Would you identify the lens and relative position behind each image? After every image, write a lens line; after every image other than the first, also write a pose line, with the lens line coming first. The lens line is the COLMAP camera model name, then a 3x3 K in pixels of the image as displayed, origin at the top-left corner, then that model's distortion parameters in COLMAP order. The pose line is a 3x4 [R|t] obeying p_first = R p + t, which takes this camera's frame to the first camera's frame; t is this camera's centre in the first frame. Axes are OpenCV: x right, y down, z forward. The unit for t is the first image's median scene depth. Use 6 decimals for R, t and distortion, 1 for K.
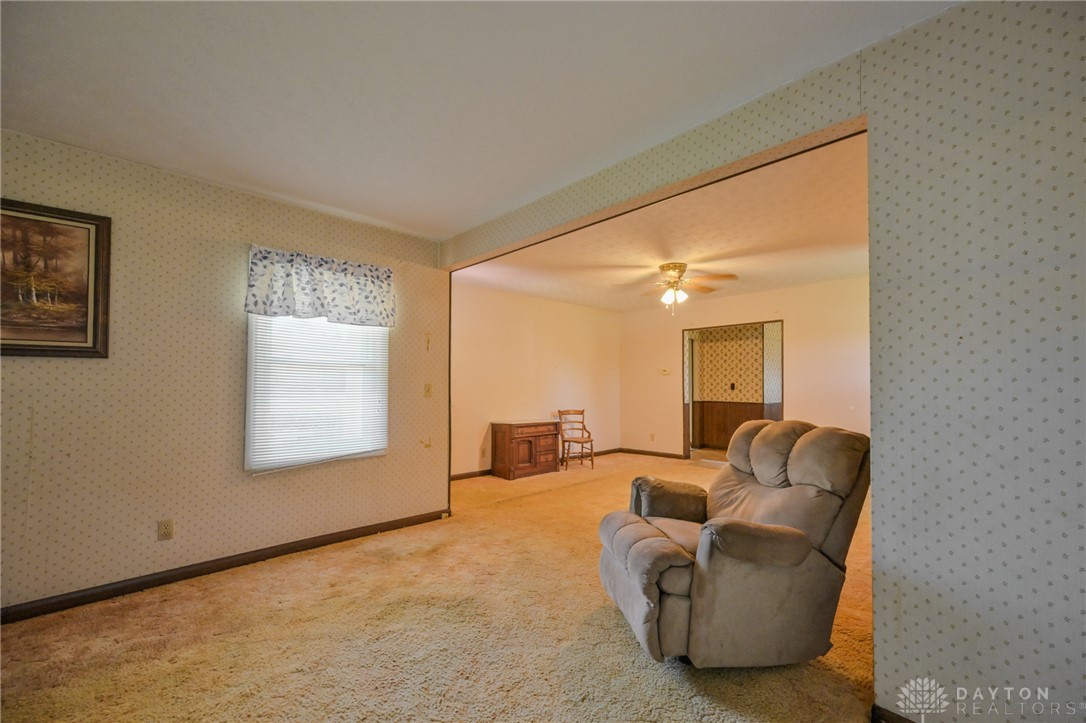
lens RADIAL K [[424.6, 0, 556.5], [0, 424.6, 390.8], [0, 0, 1]] dist [-0.001688, -0.000117]
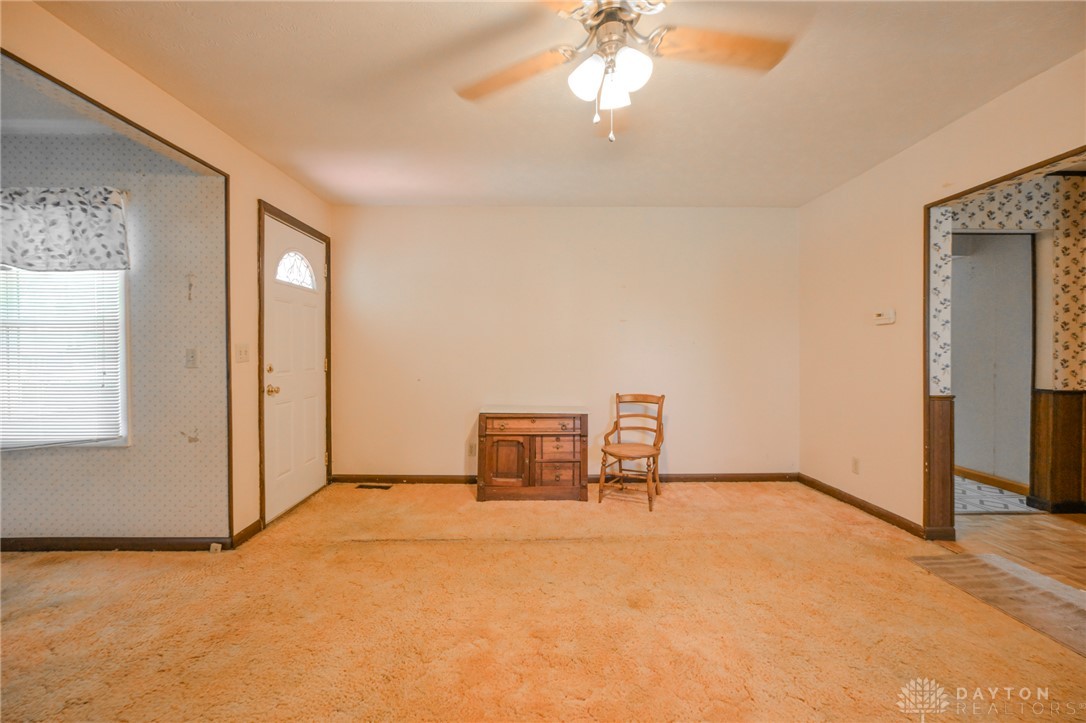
lens RADIAL K [[417.5, 0, 572.8], [0, 417.5, 364.3], [0, 0, 1]] dist [-0.001274, -0.000131]
pose [[0.733331, 0.015941, -0.679685, 0.582275], [-0.005618, 0.999833, 0.017388, -0.006857], [0.679849, -0.008933, 0.733298, 0.897230]]
